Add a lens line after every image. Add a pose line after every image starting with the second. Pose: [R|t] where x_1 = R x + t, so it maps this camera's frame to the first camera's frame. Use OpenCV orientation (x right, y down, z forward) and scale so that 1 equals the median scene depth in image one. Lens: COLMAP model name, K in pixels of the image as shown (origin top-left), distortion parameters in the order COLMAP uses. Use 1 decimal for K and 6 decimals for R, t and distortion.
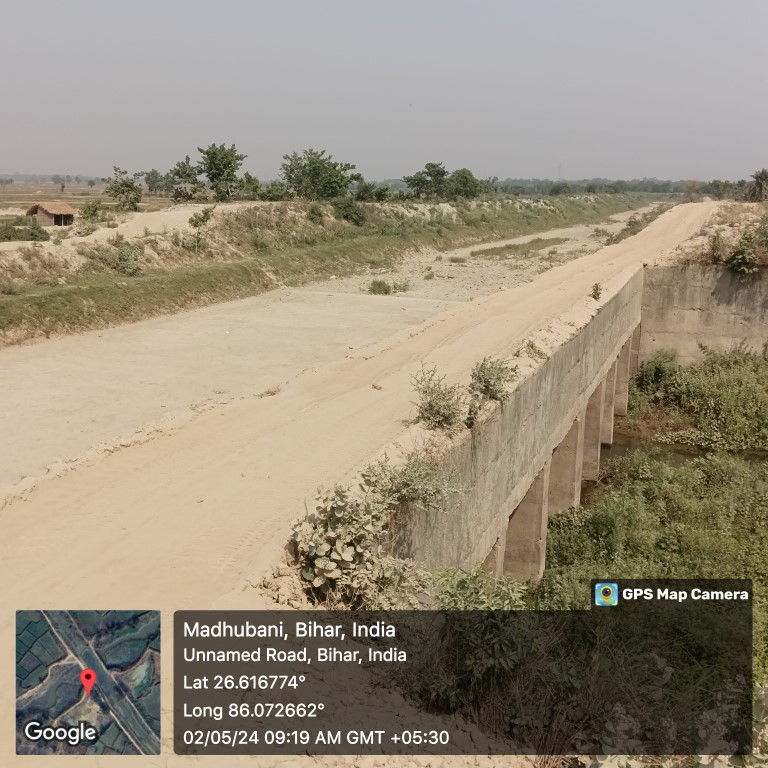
lens RADIAL K [[832.3, 0, 385.2], [0, 832.3, 379.8], [0, 0, 1]] dist [0.034587, 0.000000]
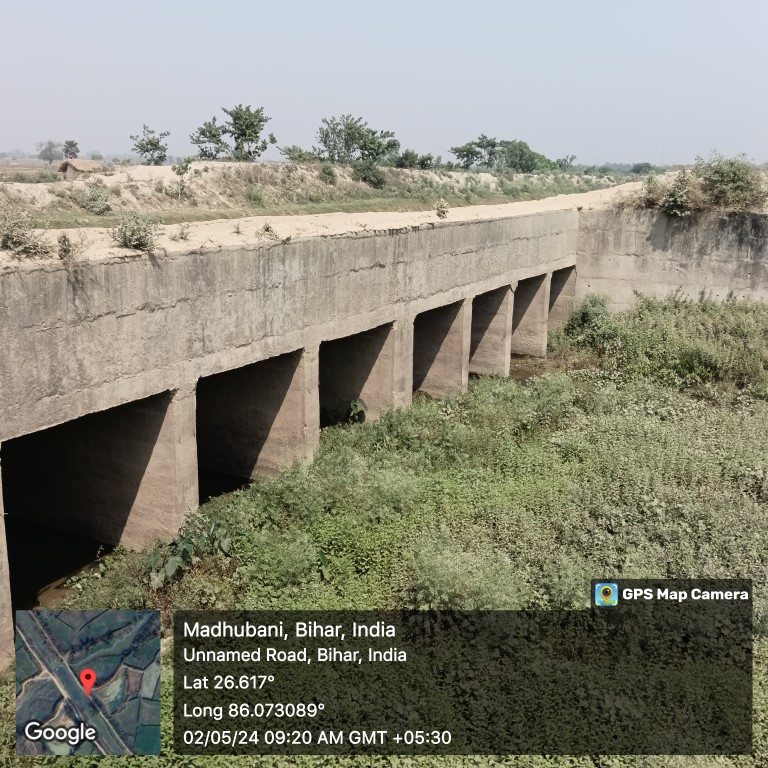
lens RADIAL K [[832.3, 0, 382.4], [0, 832.3, 387.8], [0, 0, 1]] dist [0.034587, 0.000000]
pose [[0.993891, 0.039983, -0.102870, 0.143484], [-0.037008, 0.998844, 0.030675, 0.040148], [0.103977, -0.026681, 0.994222, -0.008890]]
